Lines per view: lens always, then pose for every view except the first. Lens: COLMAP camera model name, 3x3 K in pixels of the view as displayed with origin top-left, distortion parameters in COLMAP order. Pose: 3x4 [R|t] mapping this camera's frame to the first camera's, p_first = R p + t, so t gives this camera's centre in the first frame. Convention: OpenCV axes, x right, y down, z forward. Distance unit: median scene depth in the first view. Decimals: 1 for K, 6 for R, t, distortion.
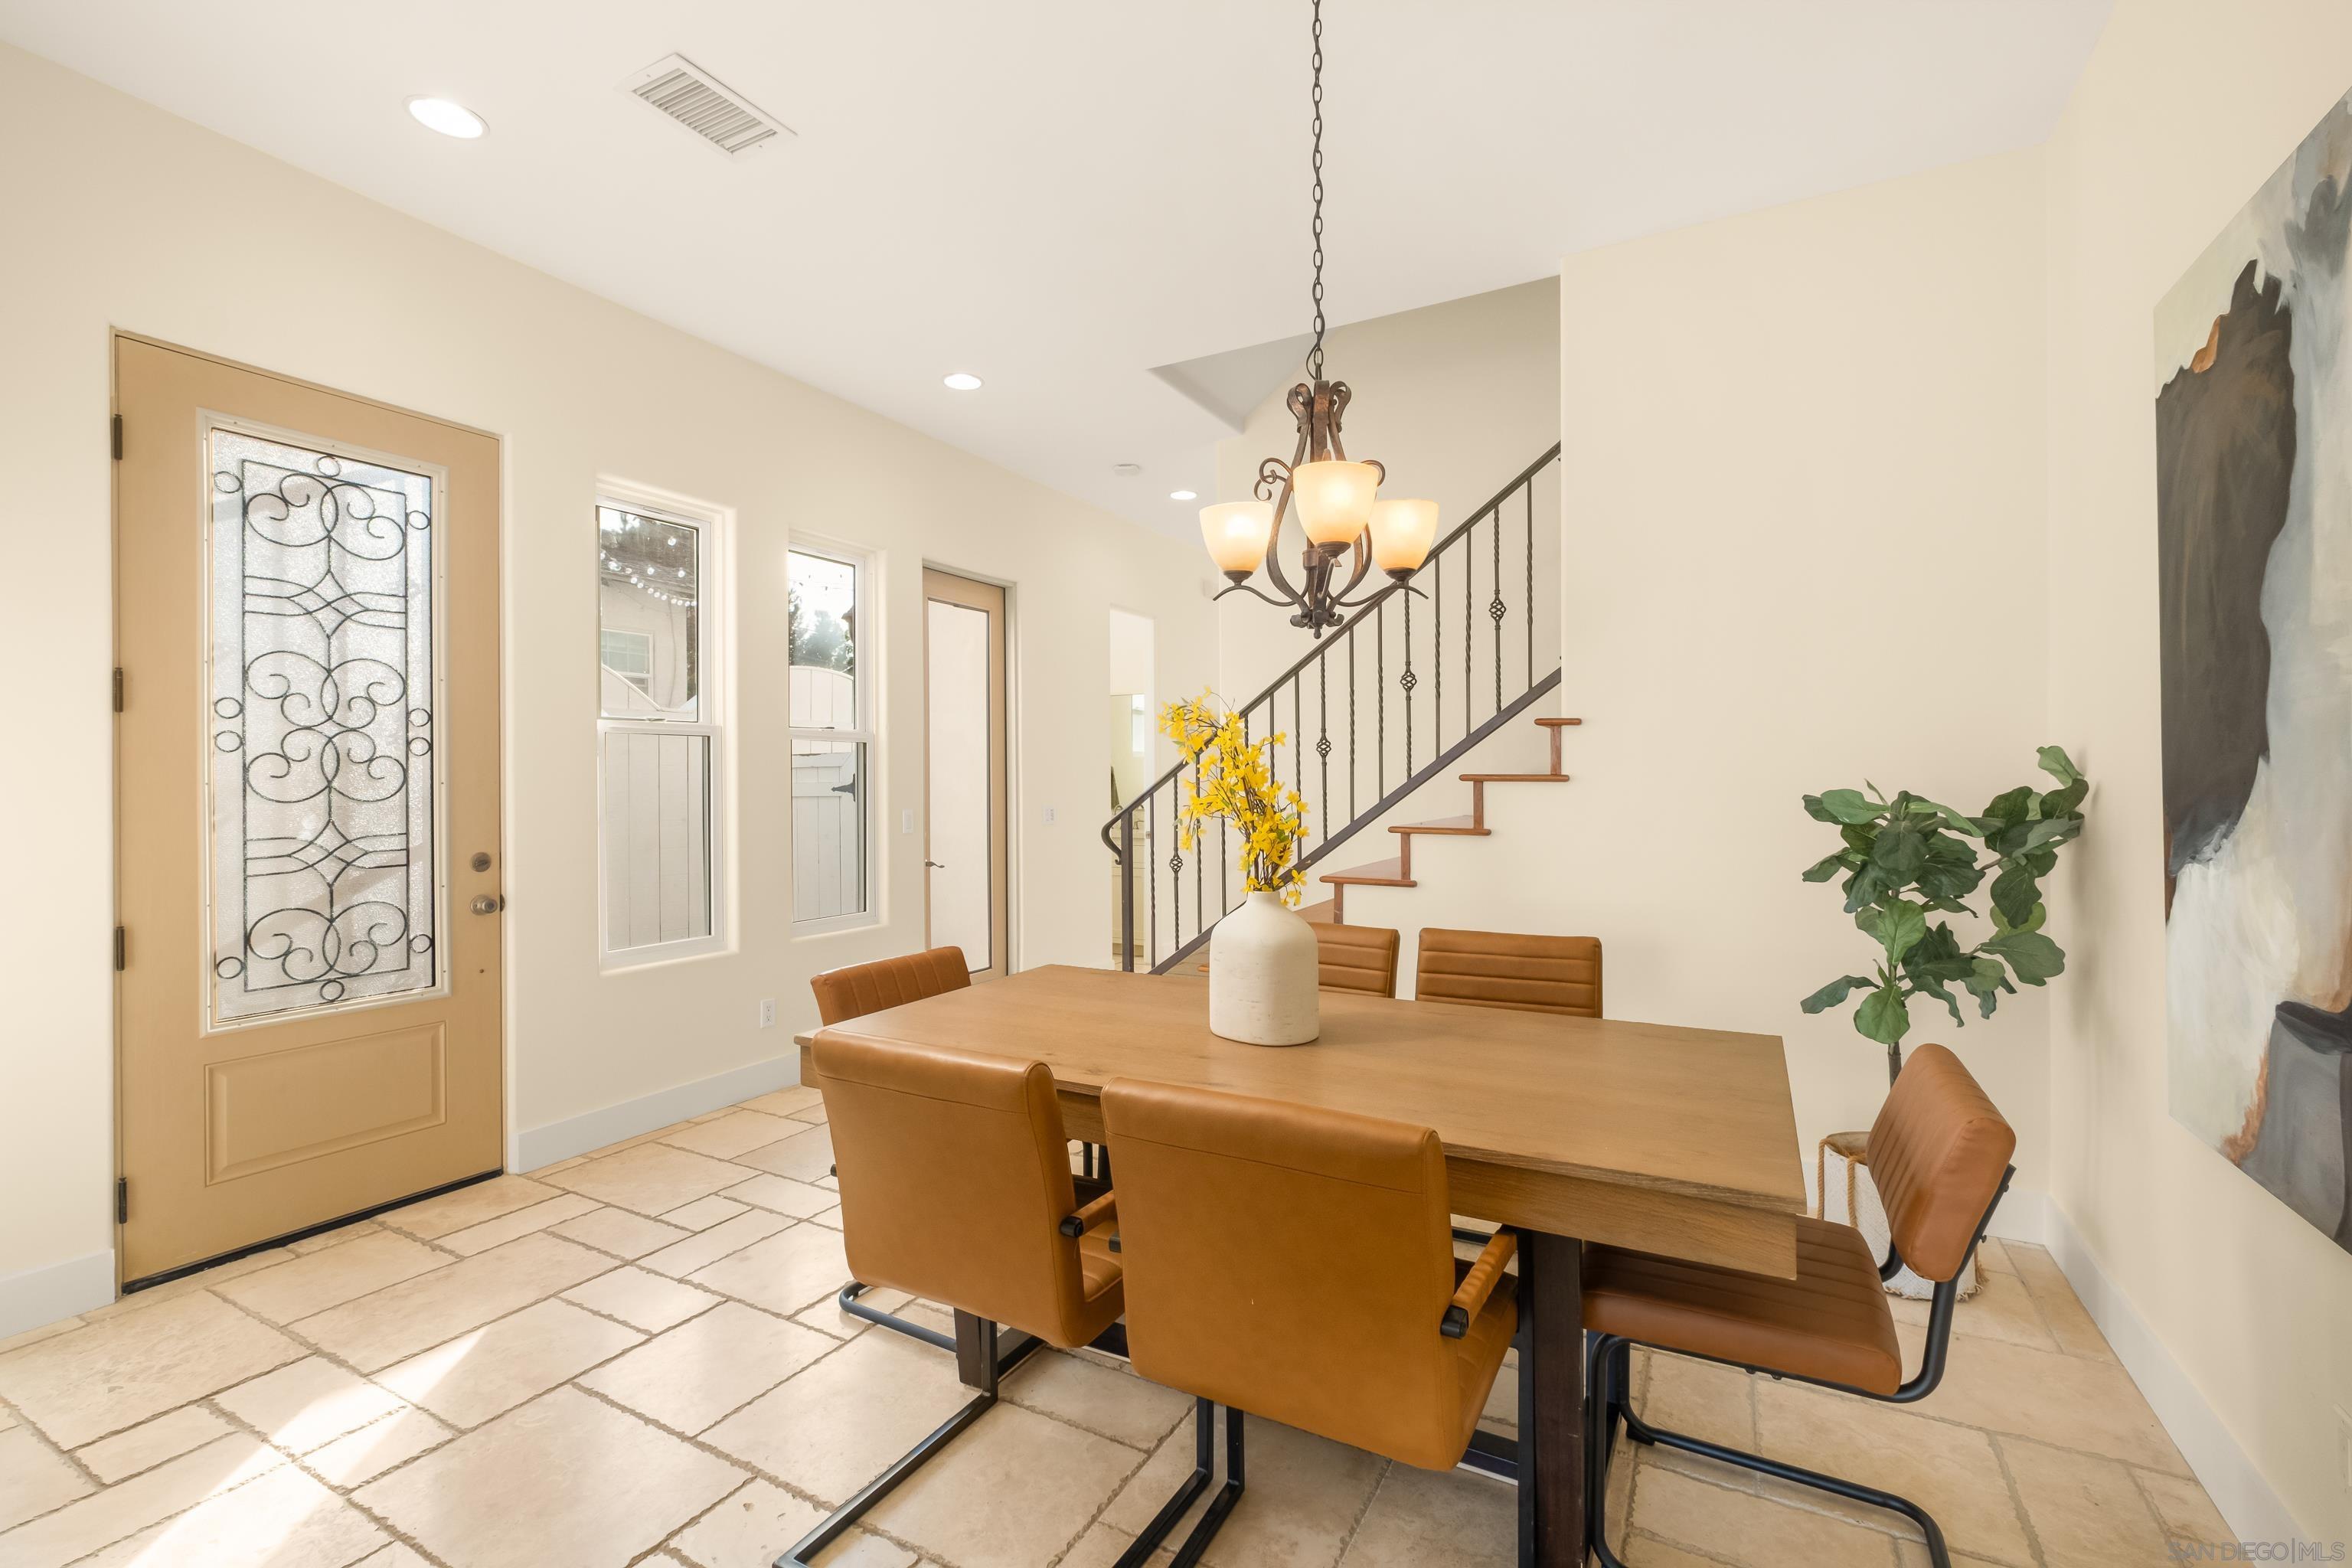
lens RADIAL K [[1026.4, 0, 1172.2], [0, 1026.4, 782.2], [0, 0, 1]] dist [-0.001291, 0.000413]
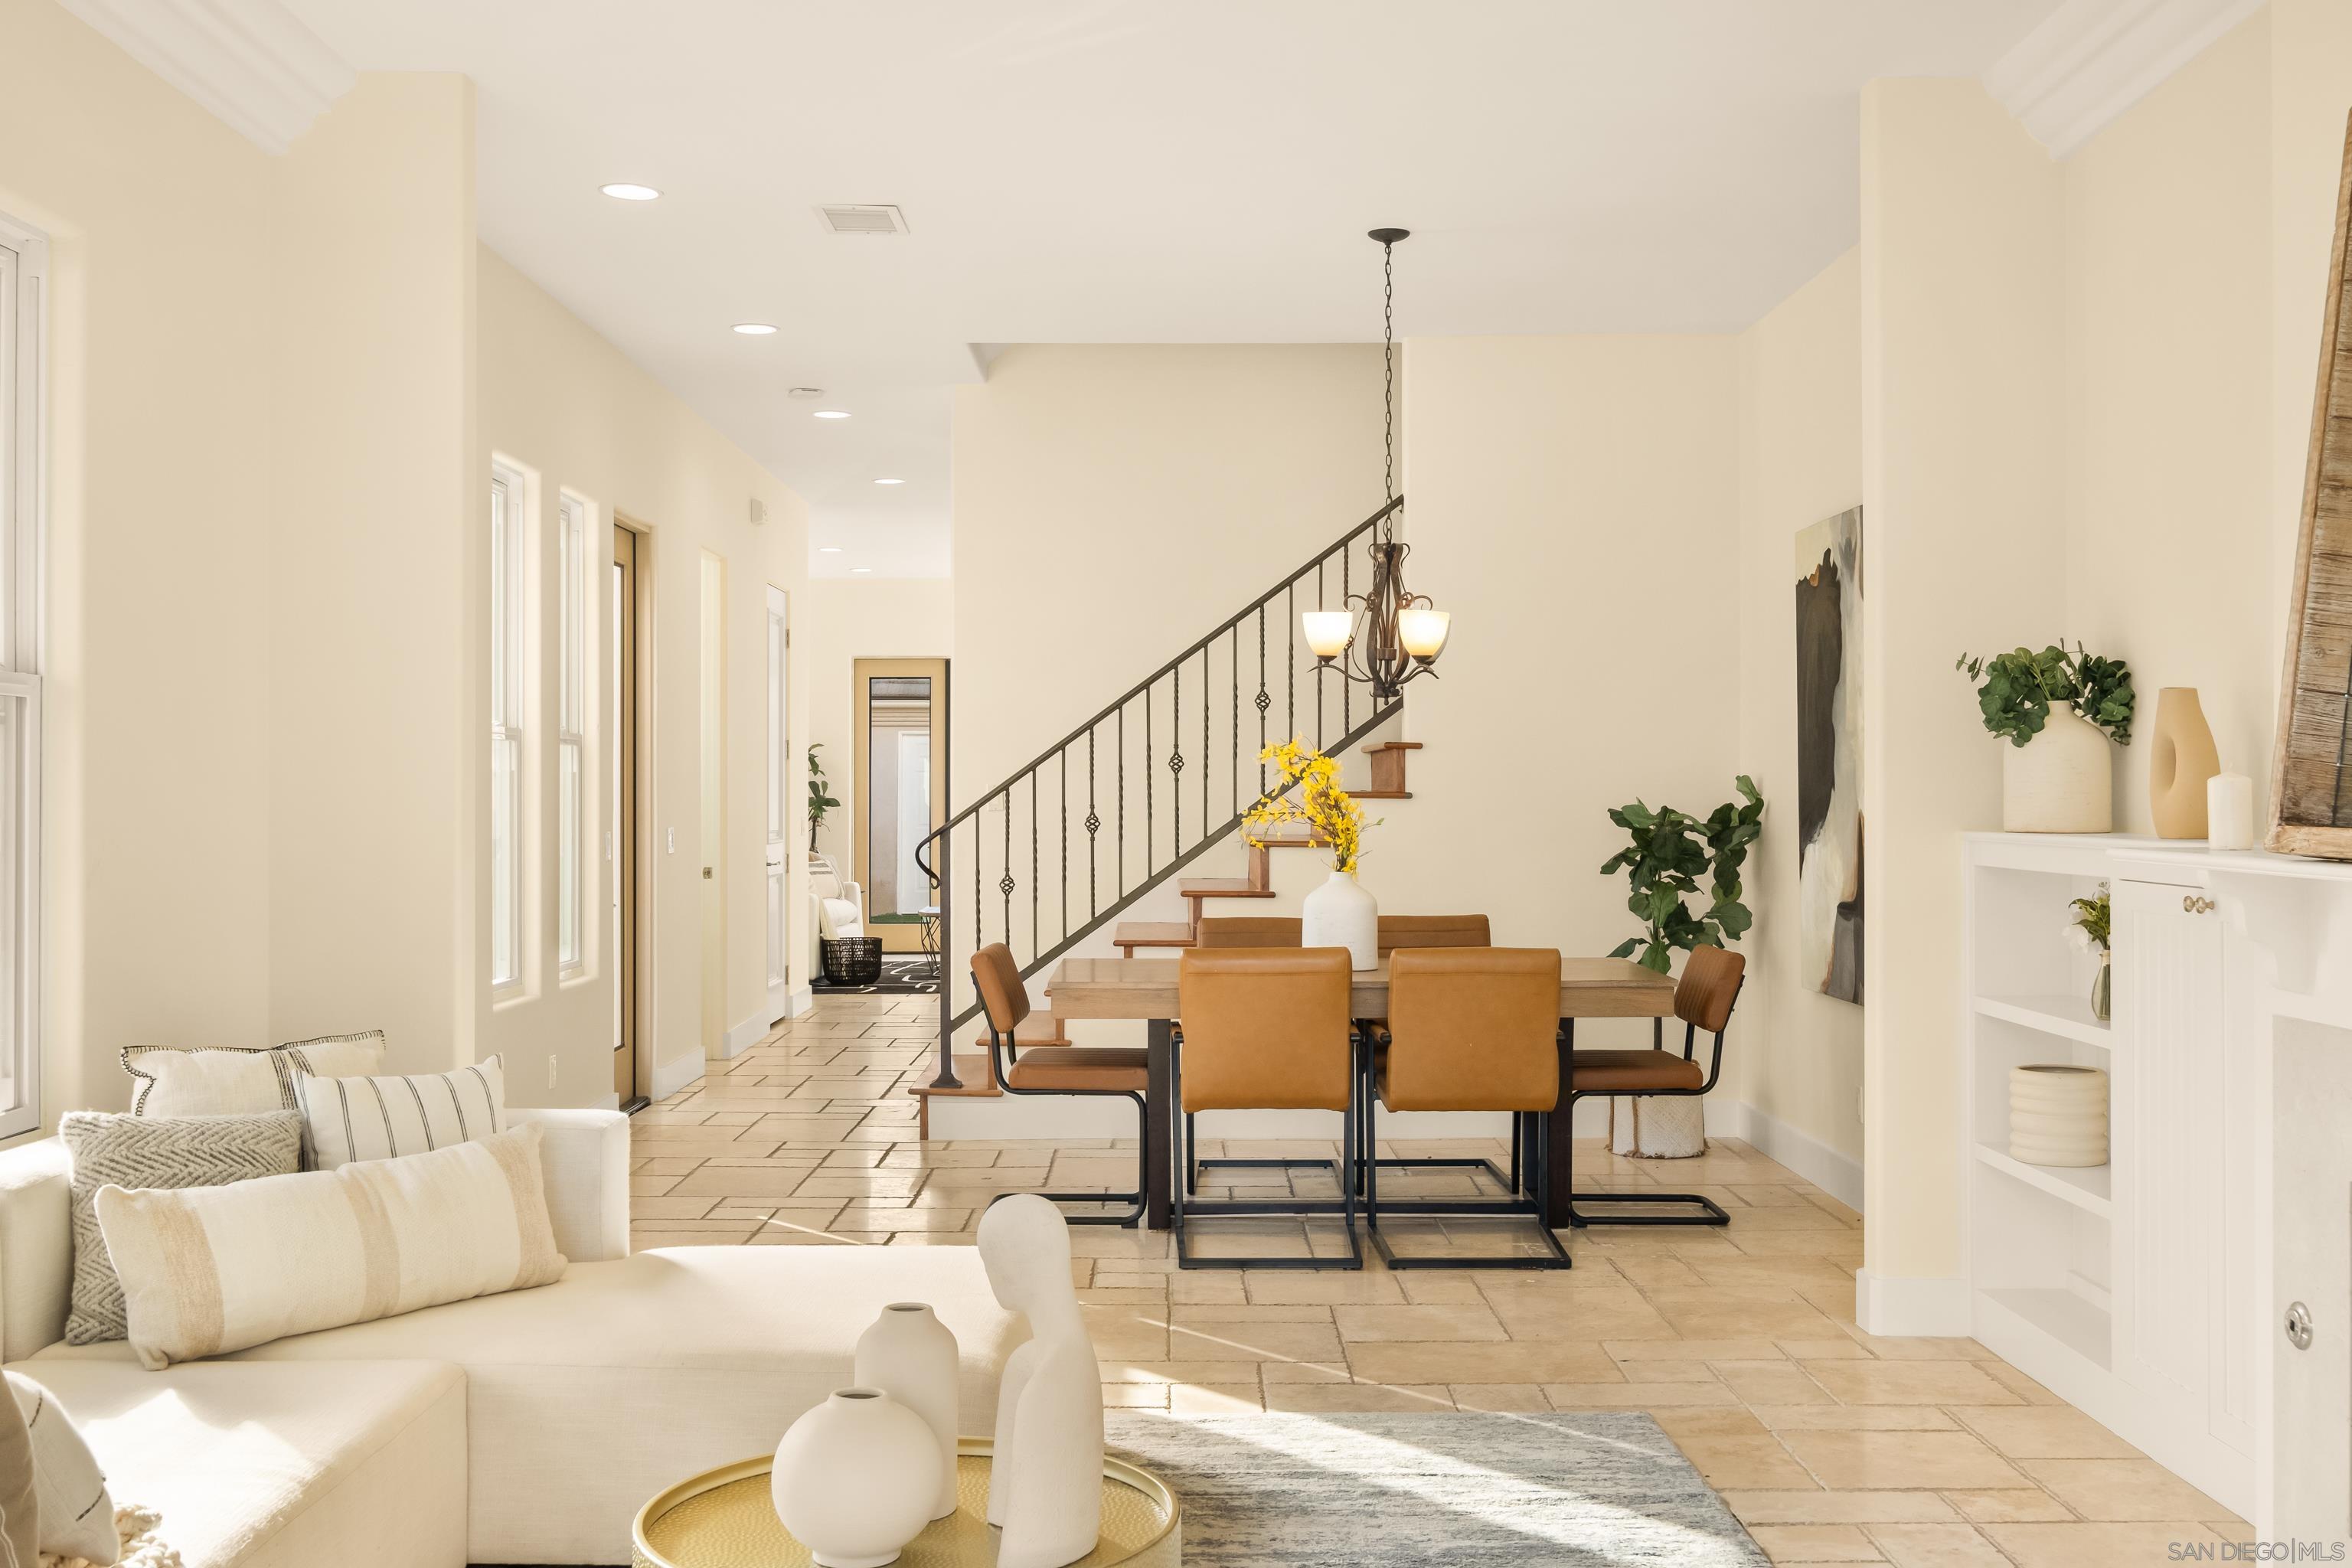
lens RADIAL K [[2431.6, 0, 1175.9], [0, 2431.6, 784.9], [0, 0, 1]] dist [0.029059, 0.000000]
pose [[0.874300, 0.007295, 0.485331, -1.543594], [-0.003327, 0.999954, -0.009037, 0.012378], [-0.485375, 0.006286, 0.874284, -1.651154]]
